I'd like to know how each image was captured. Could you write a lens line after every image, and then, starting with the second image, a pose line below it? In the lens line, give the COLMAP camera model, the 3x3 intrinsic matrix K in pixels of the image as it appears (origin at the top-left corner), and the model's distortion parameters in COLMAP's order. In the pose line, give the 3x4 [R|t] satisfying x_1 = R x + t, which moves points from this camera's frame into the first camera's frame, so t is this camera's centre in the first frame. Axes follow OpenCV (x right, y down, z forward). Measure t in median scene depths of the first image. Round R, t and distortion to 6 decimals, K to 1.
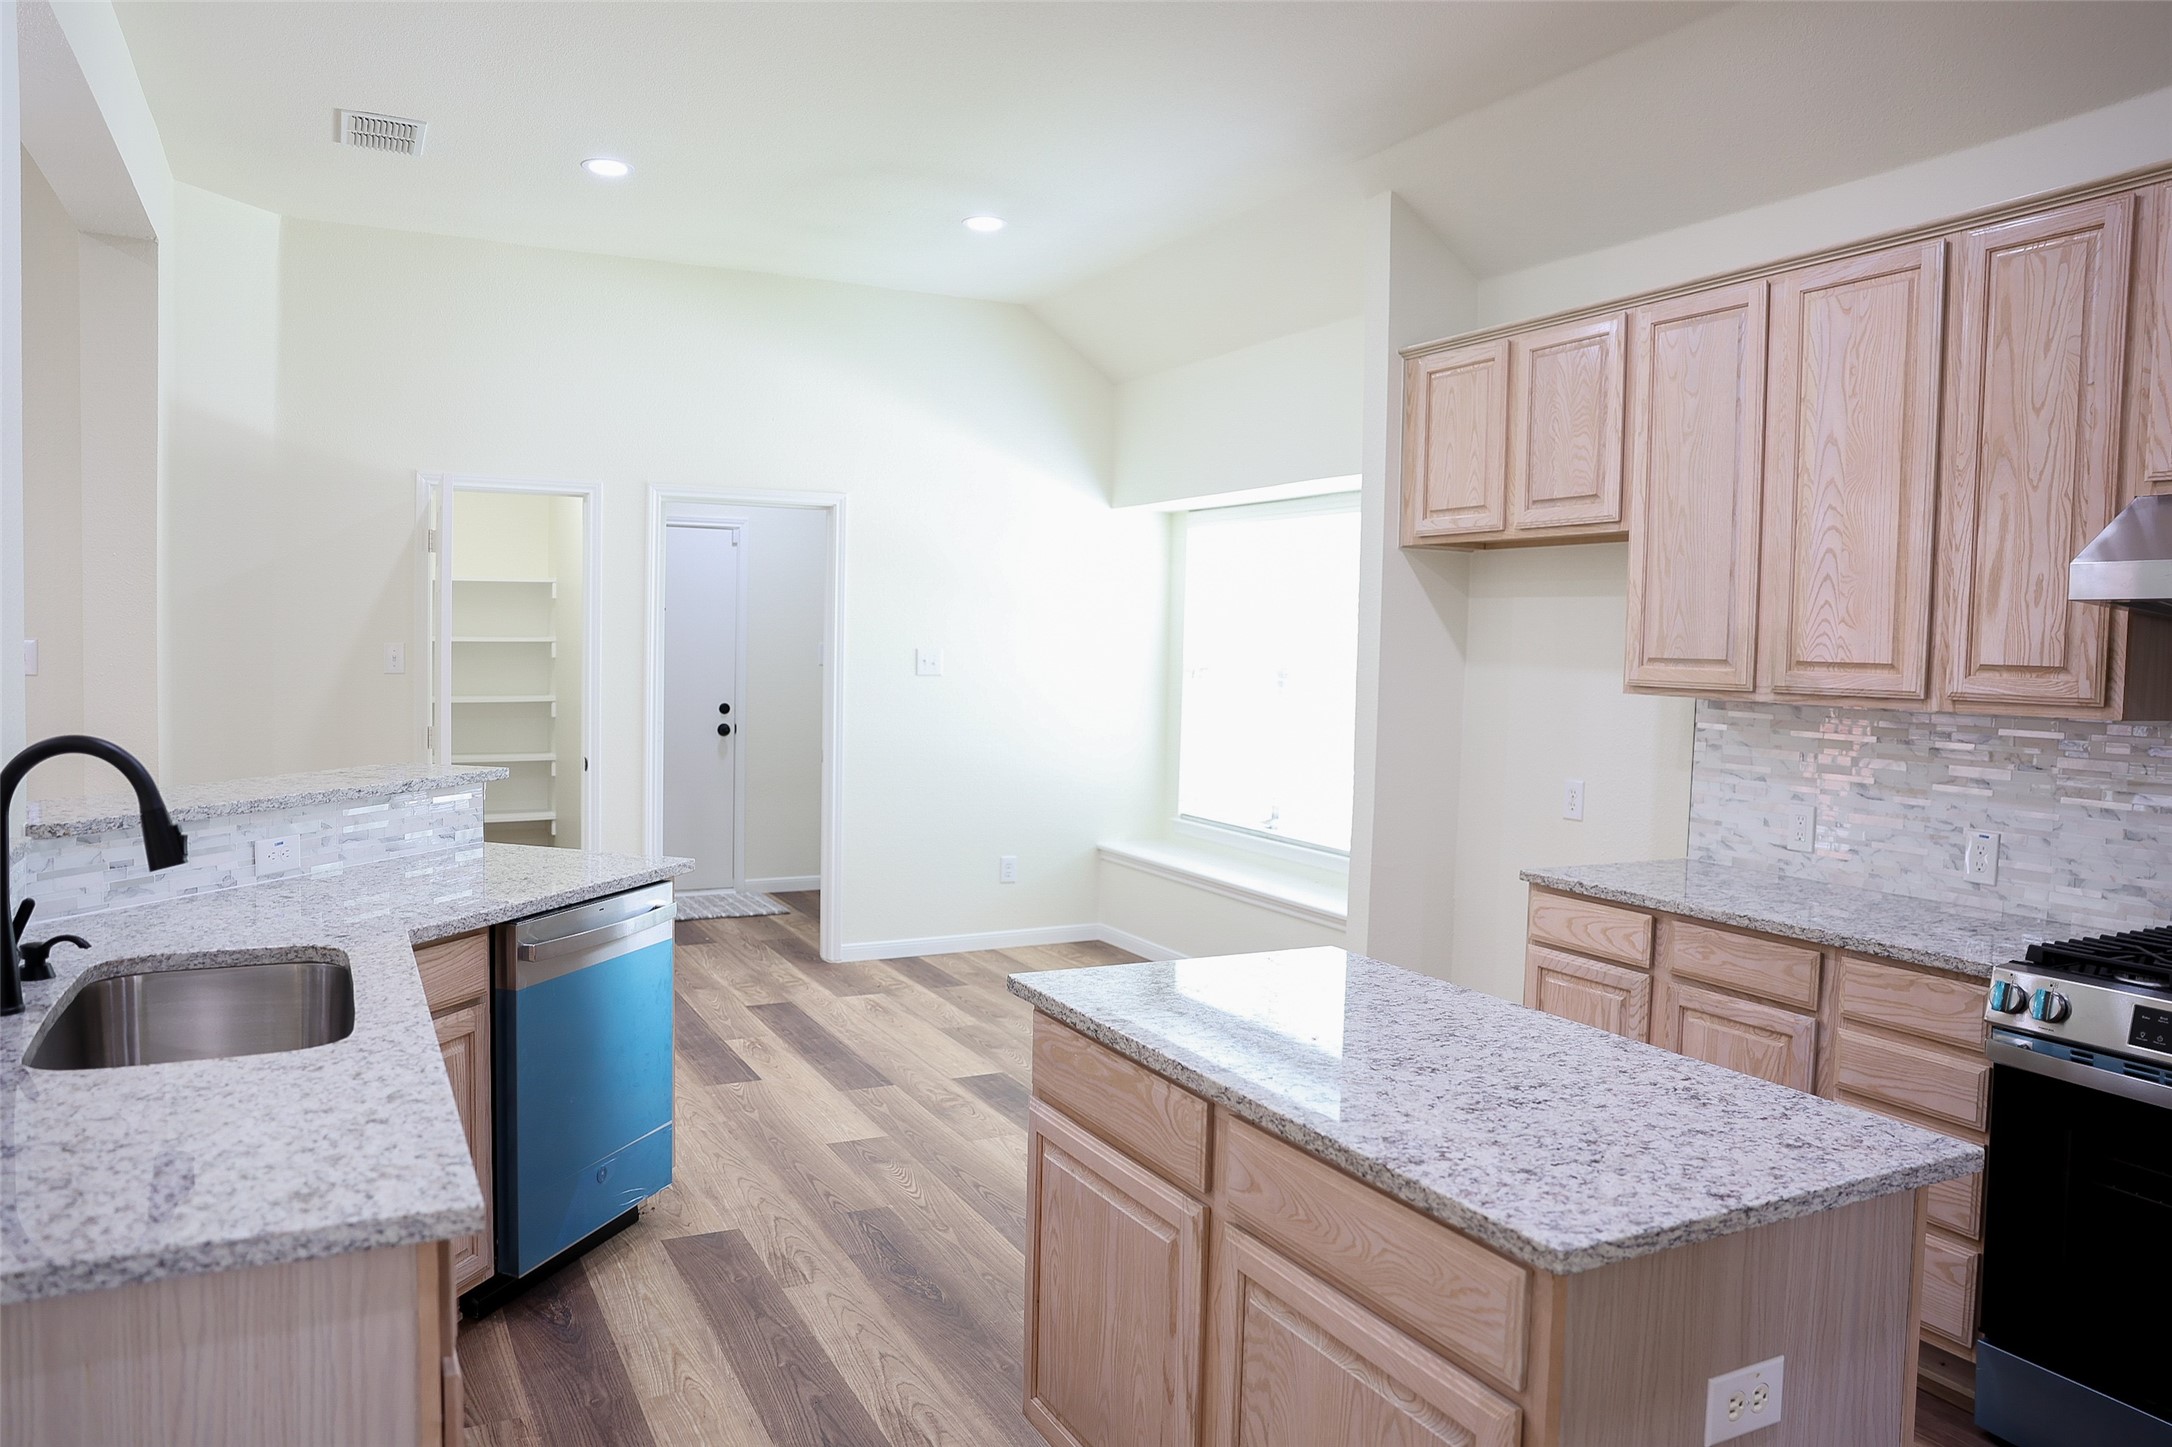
lens RADIAL K [[1493.9, 0, 1082.2], [0, 1493.9, 715.1], [0, 0, 1]] dist [-0.112842, 0.091430]
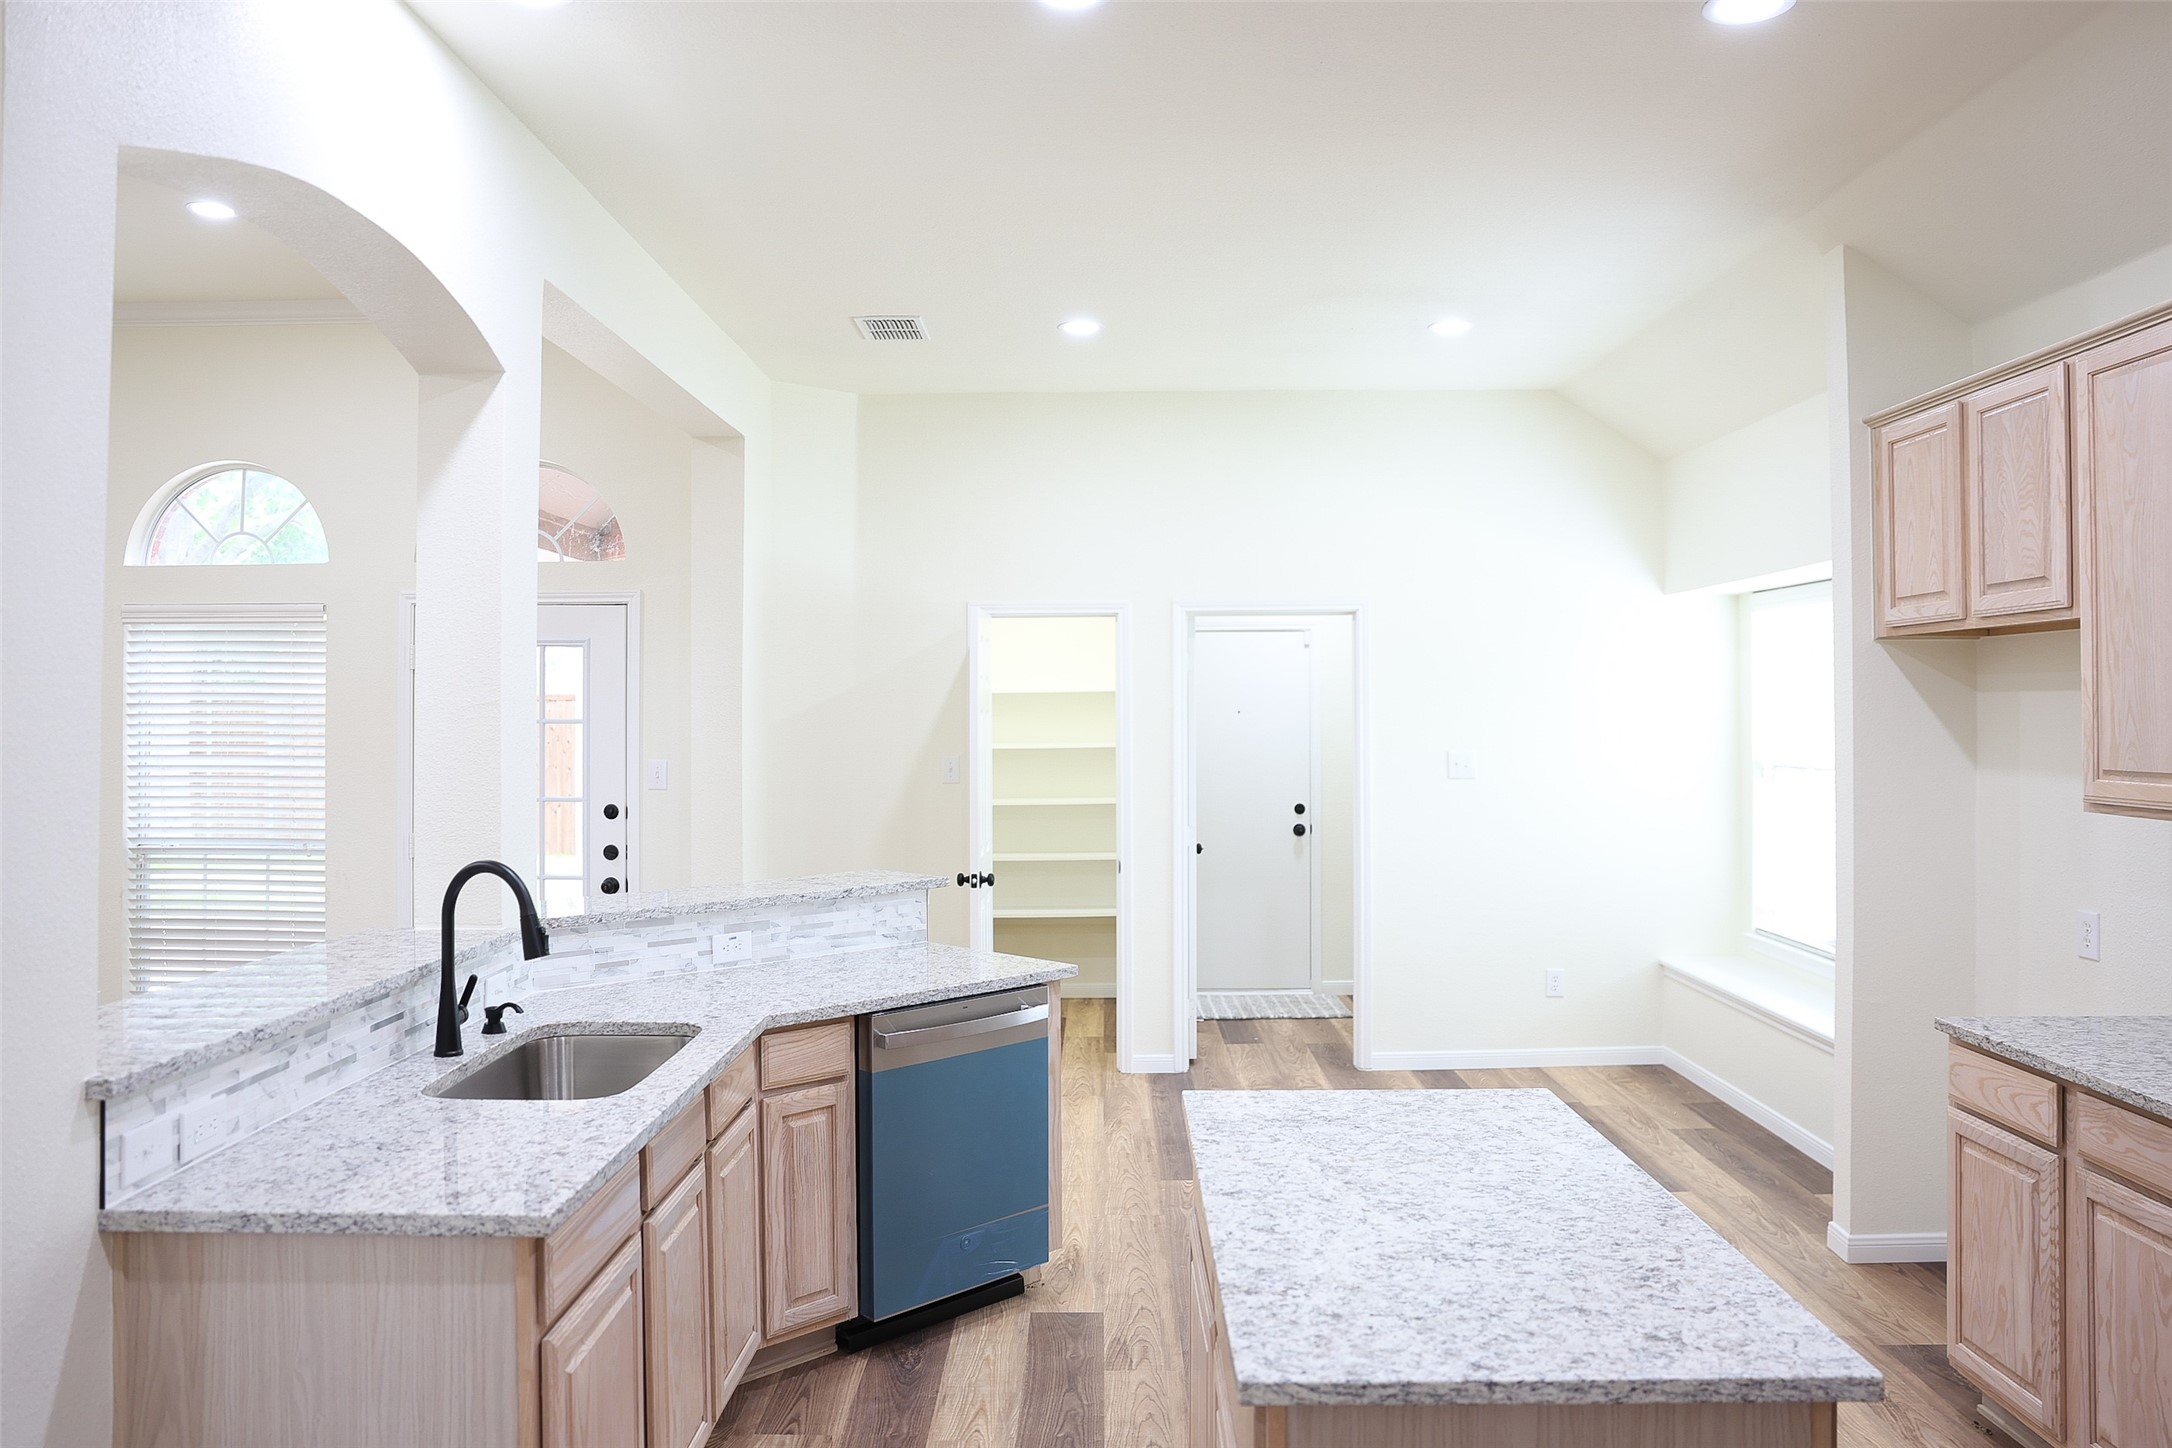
lens RADIAL K [[1586.4, 0, 1081.3], [0, 1586.4, 675.9], [0, 0, 1]] dist [-0.114969, 0.095440]
pose [[0.882863, -0.036353, -0.468222, 0.337713], [0.000367, 0.997053, -0.076719, -0.030562], [0.469631, 0.067560, 0.880274, -0.050135]]
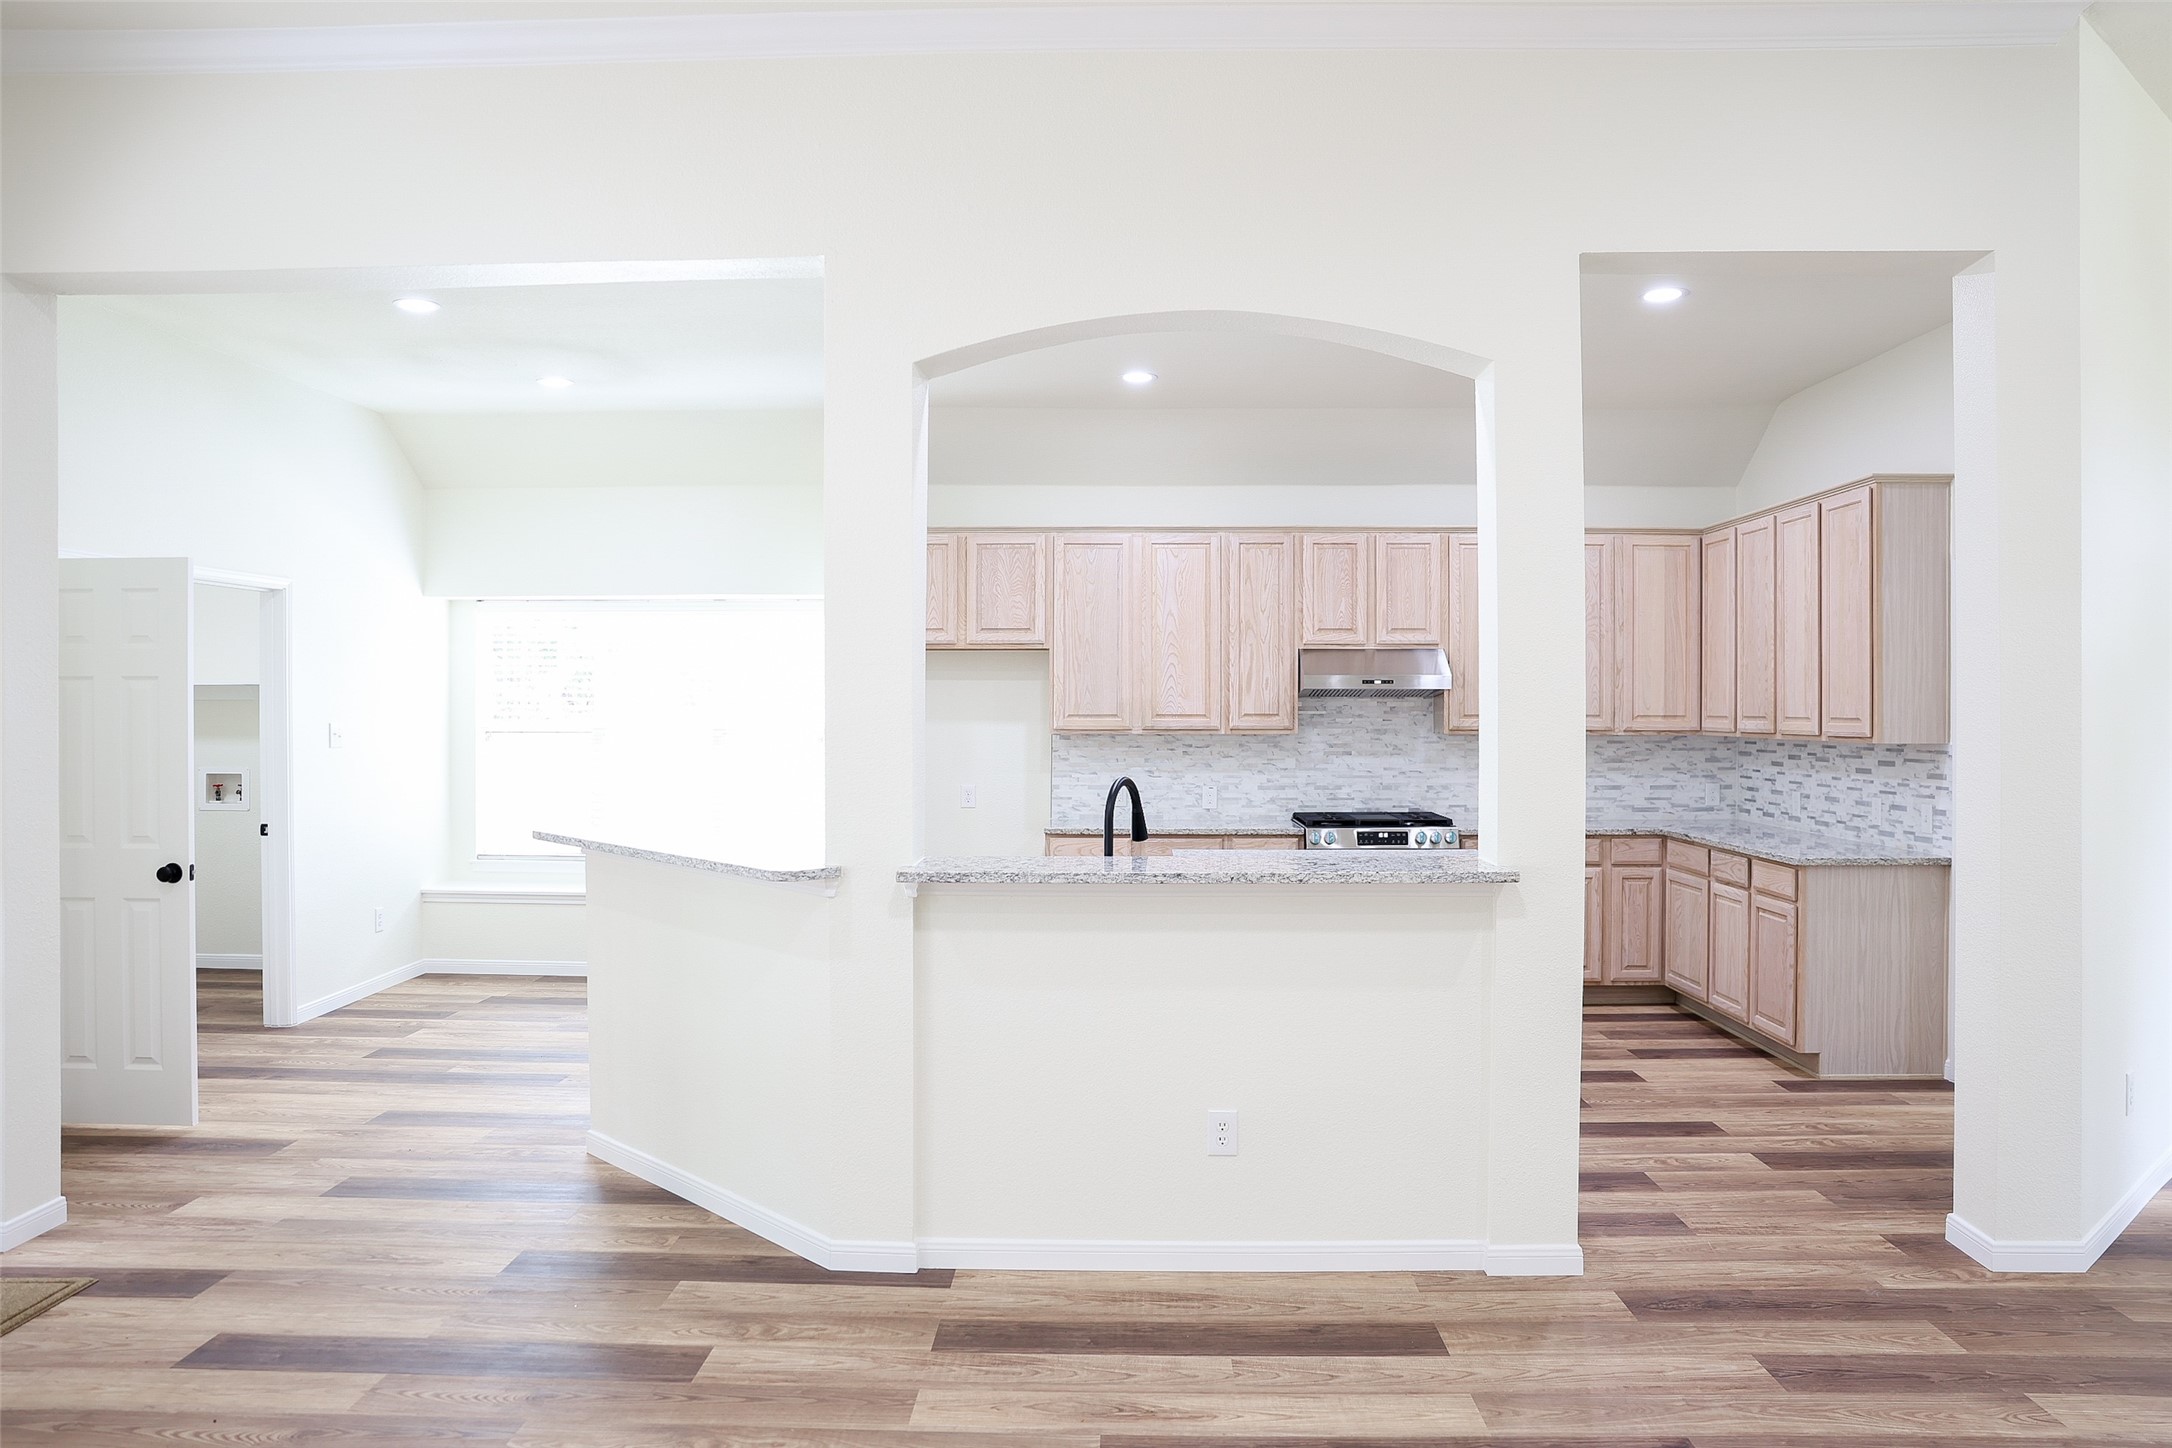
lens RADIAL K [[1503.2, 0, 1081.8], [0, 1503.2, 715.7], [0, 0, 1]] dist [-0.114596, 0.091512]
pose [[0.485033, -0.027801, 0.874054, -1.614700], [0.052533, 0.998616, 0.002611, -0.049638], [-0.872916, 0.044650, 0.485822, 0.017729]]
